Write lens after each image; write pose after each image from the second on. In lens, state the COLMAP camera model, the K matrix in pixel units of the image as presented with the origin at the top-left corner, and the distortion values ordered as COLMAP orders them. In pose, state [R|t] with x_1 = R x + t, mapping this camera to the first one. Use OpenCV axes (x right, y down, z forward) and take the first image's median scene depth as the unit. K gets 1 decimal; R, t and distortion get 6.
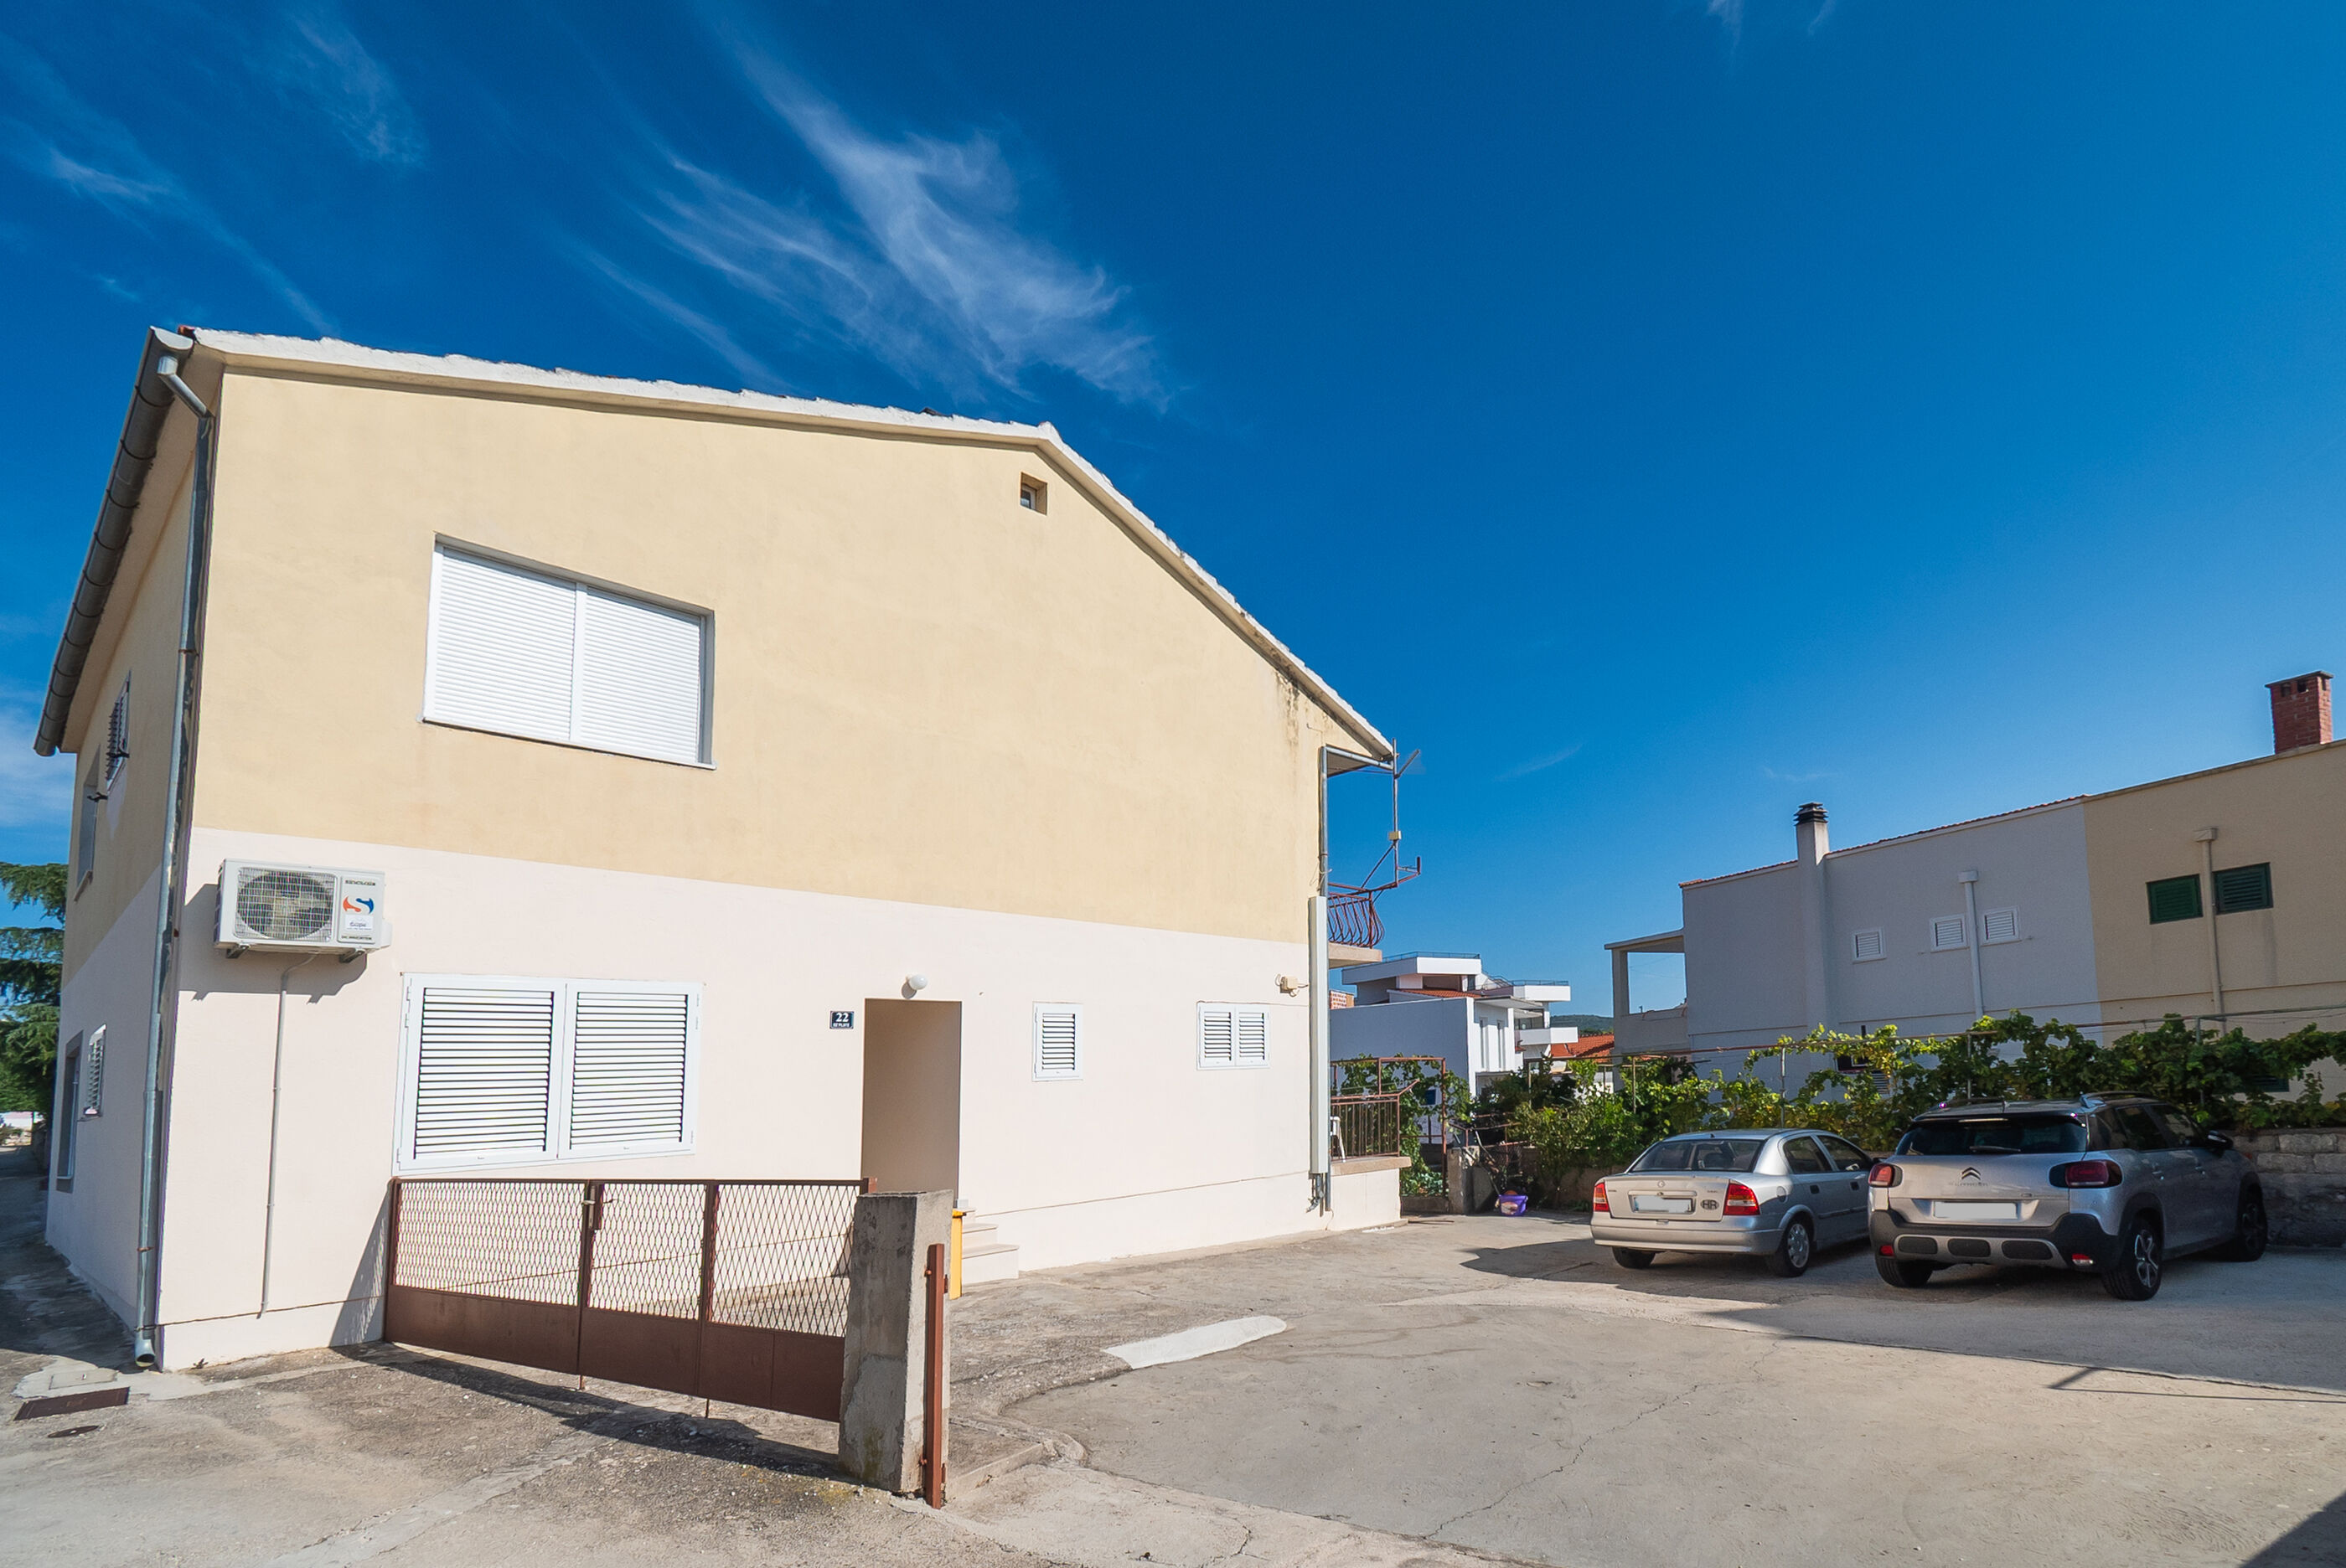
lens RADIAL K [[1060.3, 0, 1178.4], [0, 1060.3, 775.0], [0, 0, 1]] dist [0.000388, -0.000589]
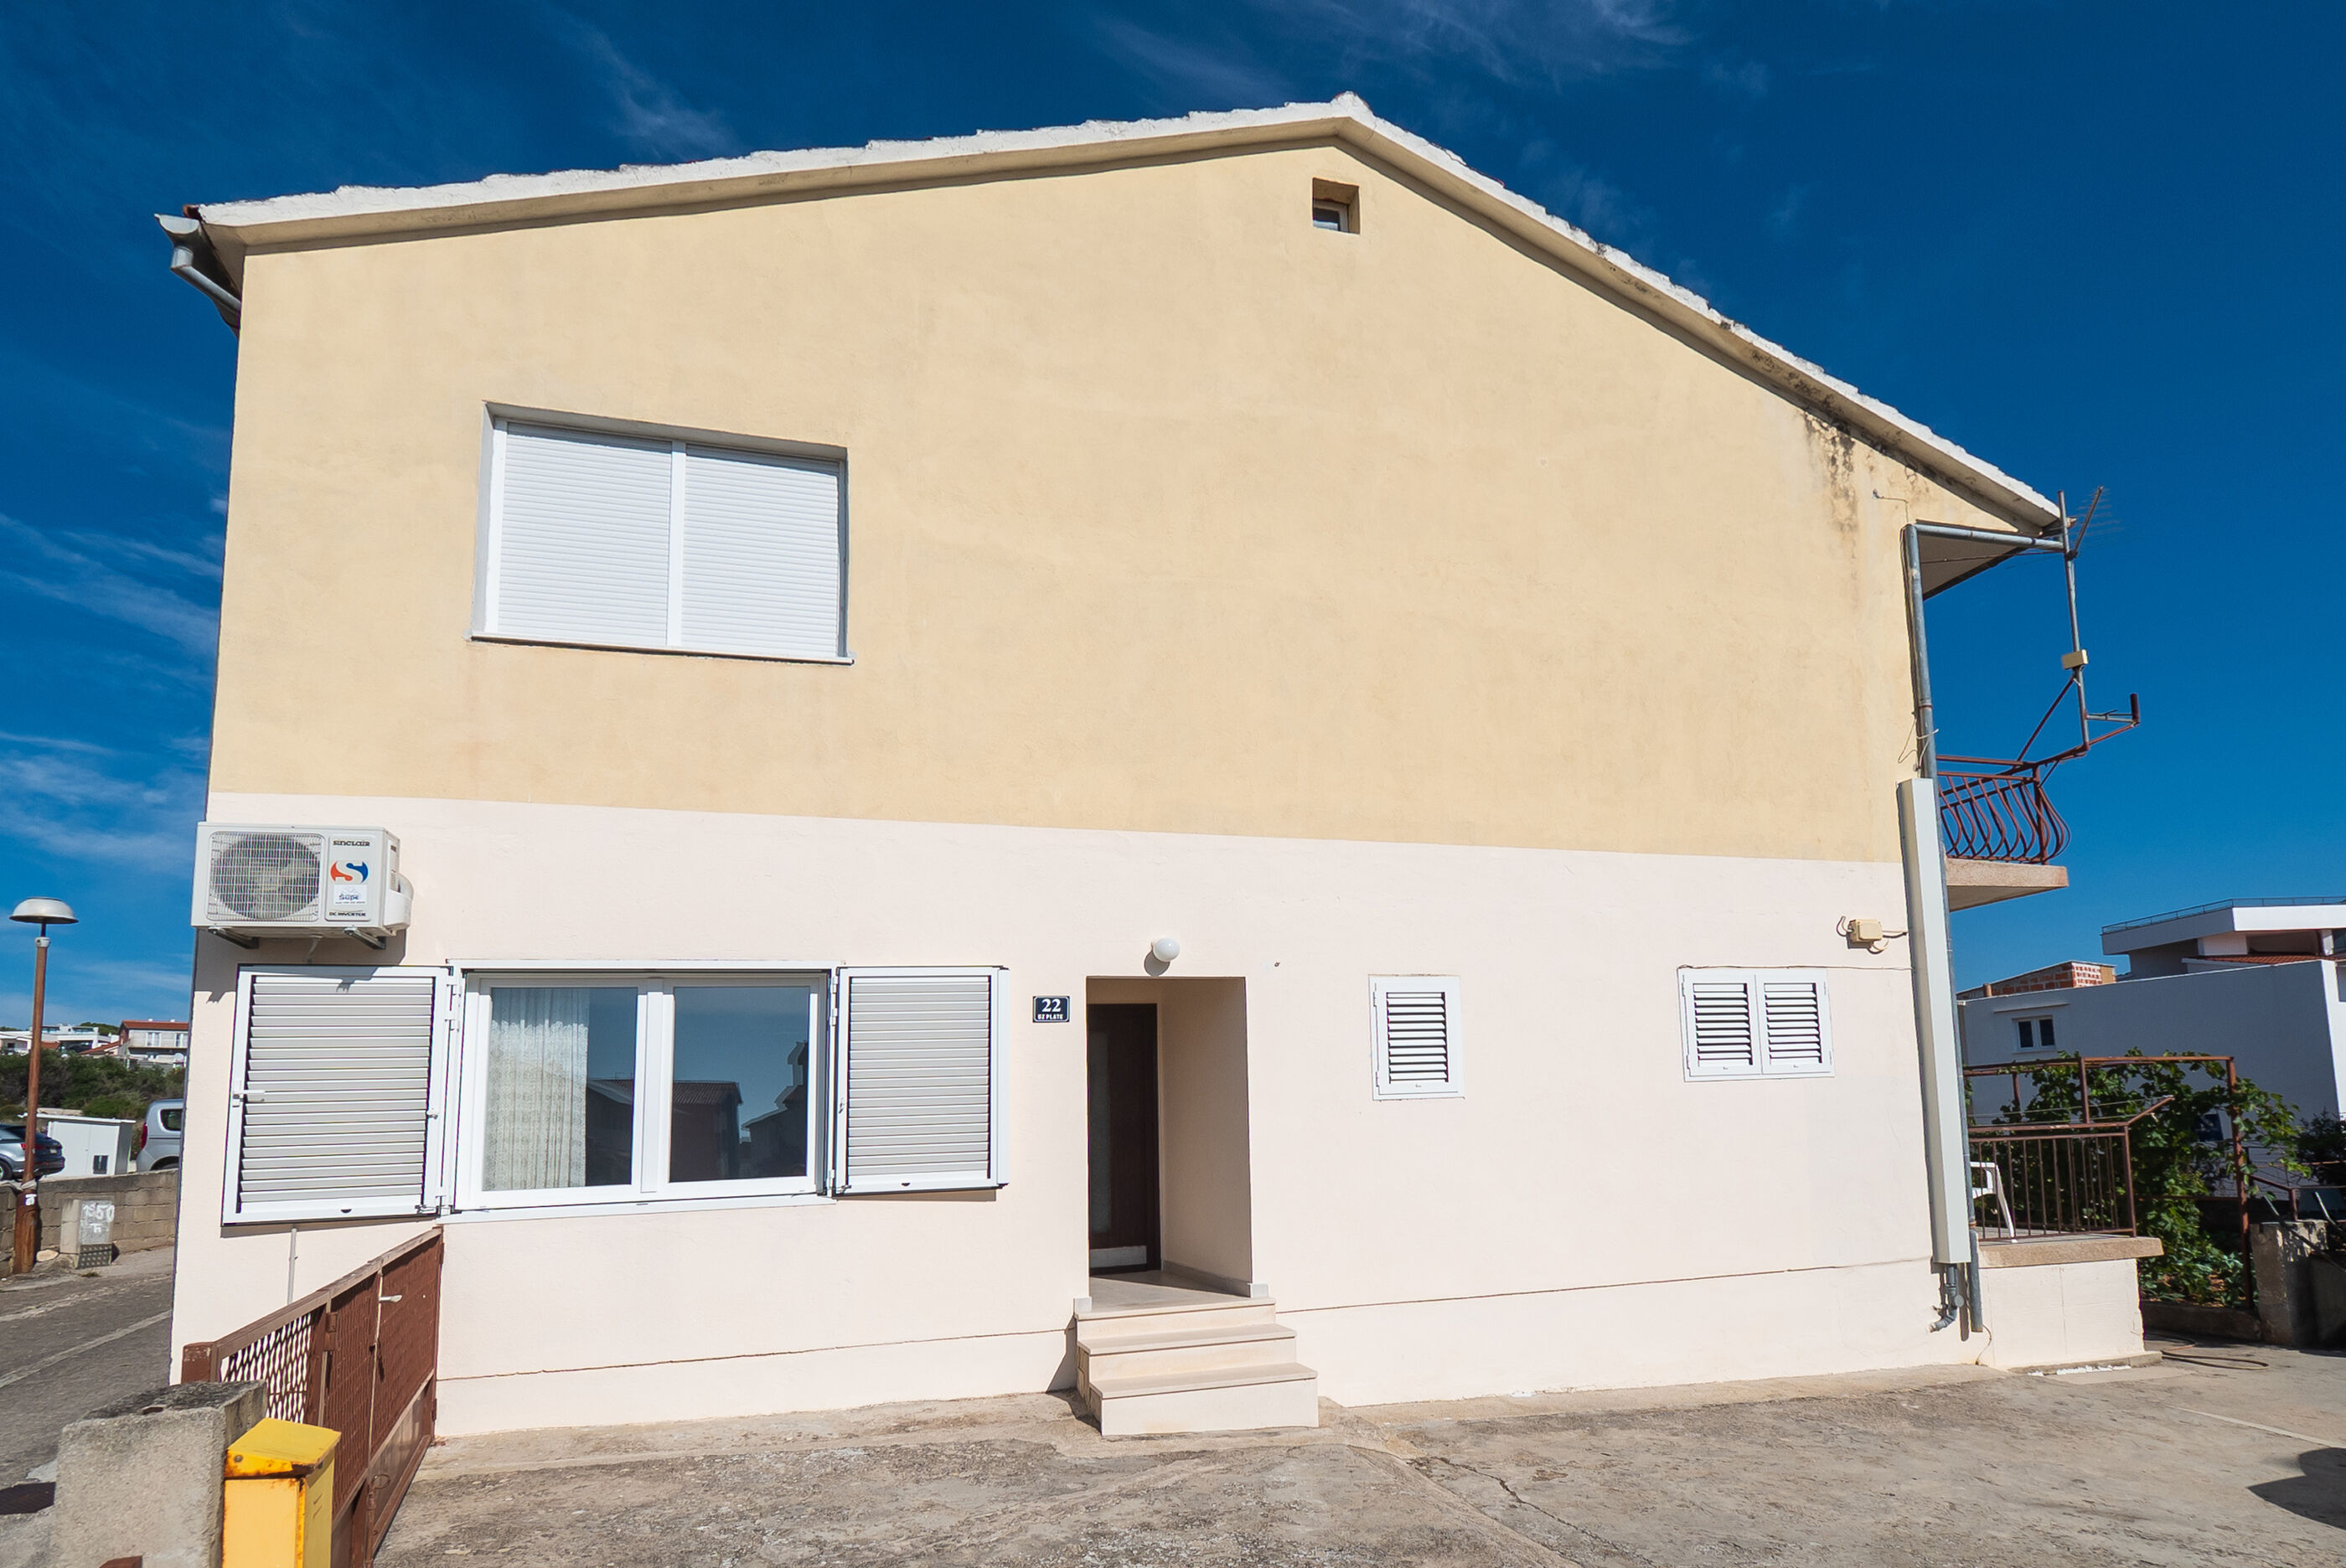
lens RADIAL K [[1300.7, 0, 1173.0], [0, 1300.7, 784.0], [0, 0, 1]] dist [0.002284, -0.008640]
pose [[0.892753, -0.102797, -0.438663, 0.092686], [0.123512, 0.992164, 0.018862, 0.062164], [0.433287, -0.071019, 0.898454, 0.226577]]
